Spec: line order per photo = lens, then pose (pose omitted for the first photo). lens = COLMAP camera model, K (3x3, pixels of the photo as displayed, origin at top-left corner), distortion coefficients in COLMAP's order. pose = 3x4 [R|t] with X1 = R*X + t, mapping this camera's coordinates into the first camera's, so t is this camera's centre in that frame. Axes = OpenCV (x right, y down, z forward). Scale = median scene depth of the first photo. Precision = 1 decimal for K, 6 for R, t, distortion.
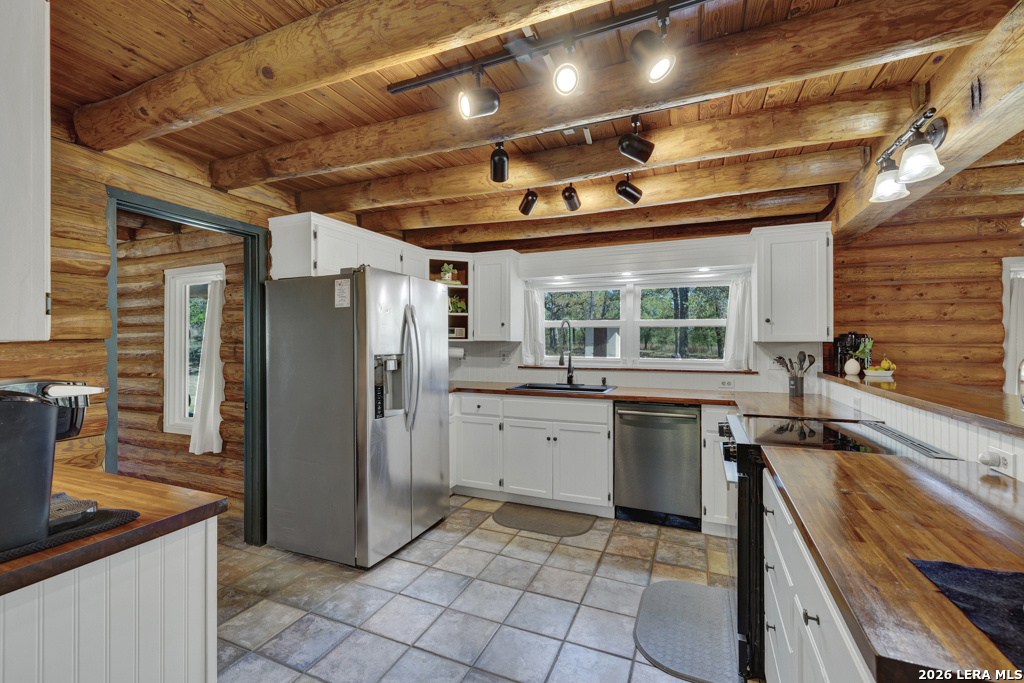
lens RADIAL K [[429.1, 0, 512.0], [0, 429.1, 341.5], [0, 0, 1]] dist [0.001824, 0.000223]
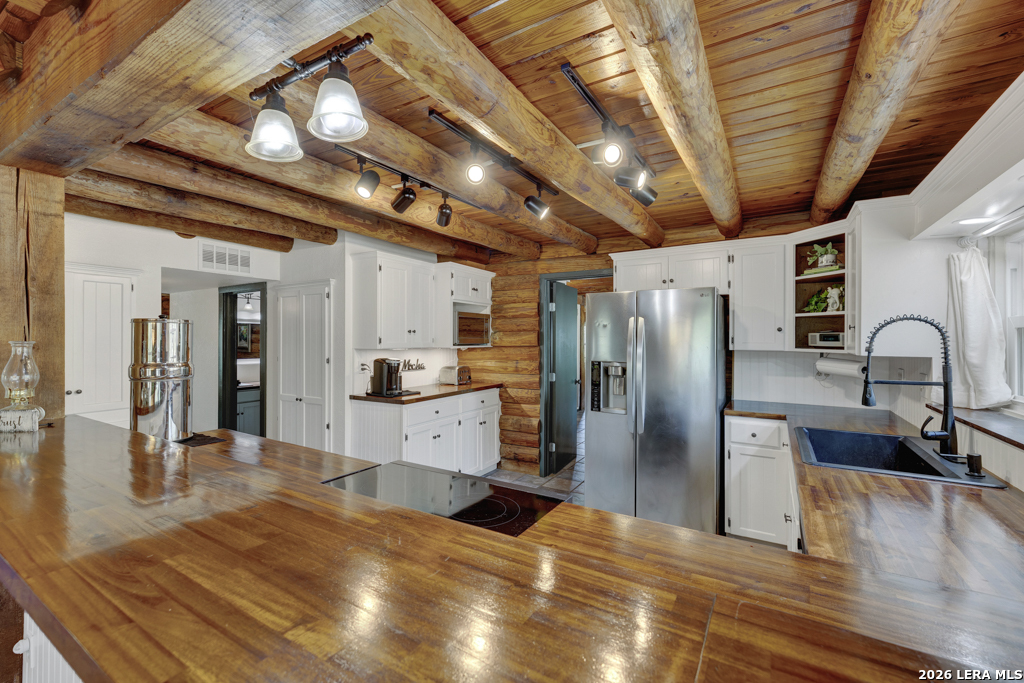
lens RADIAL K [[437.5, 0, 511.7], [0, 437.5, 335.1], [0, 0, 1]] dist [0.003363, 0.000419]
pose [[-0.140279, 0.000169, -0.990112, 0.781432], [-0.001003, 0.999999, 0.000313, -0.034479], [0.990112, 0.001037, -0.140279, 0.719299]]
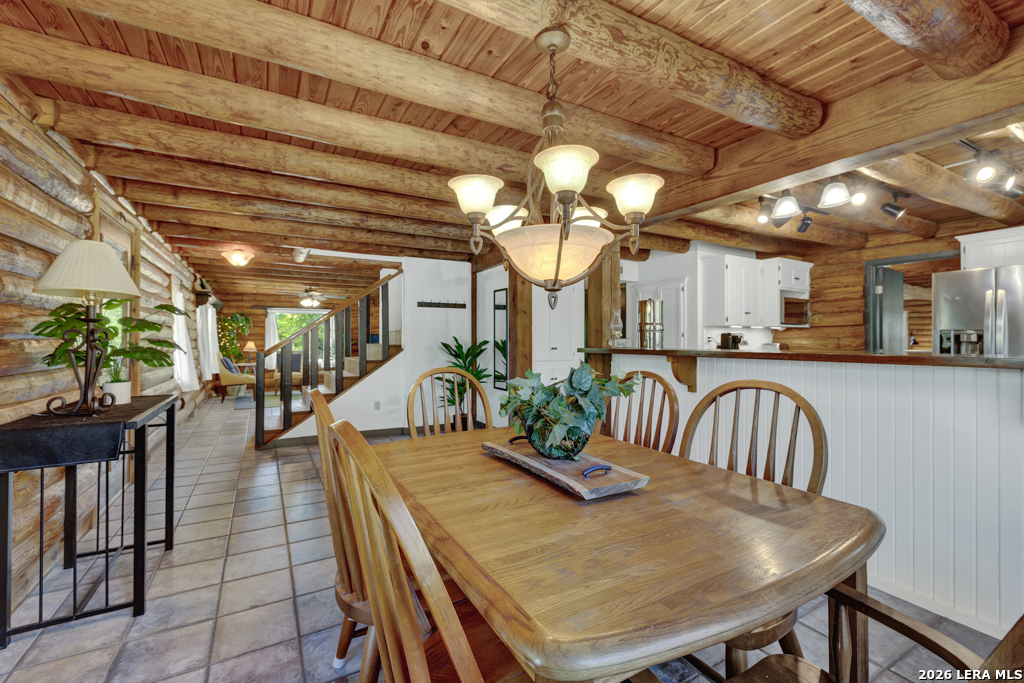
lens RADIAL K [[437.5, 0, 511.7], [0, 437.5, 335.1], [0, 0, 1]] dist [0.003363, 0.000419]
pose [[-0.609666, -0.001740, -0.792657, 1.398134], [0.001171, 0.999995, -0.003096, 0.039480], [0.792658, -0.002816, -0.609661, 0.568427]]
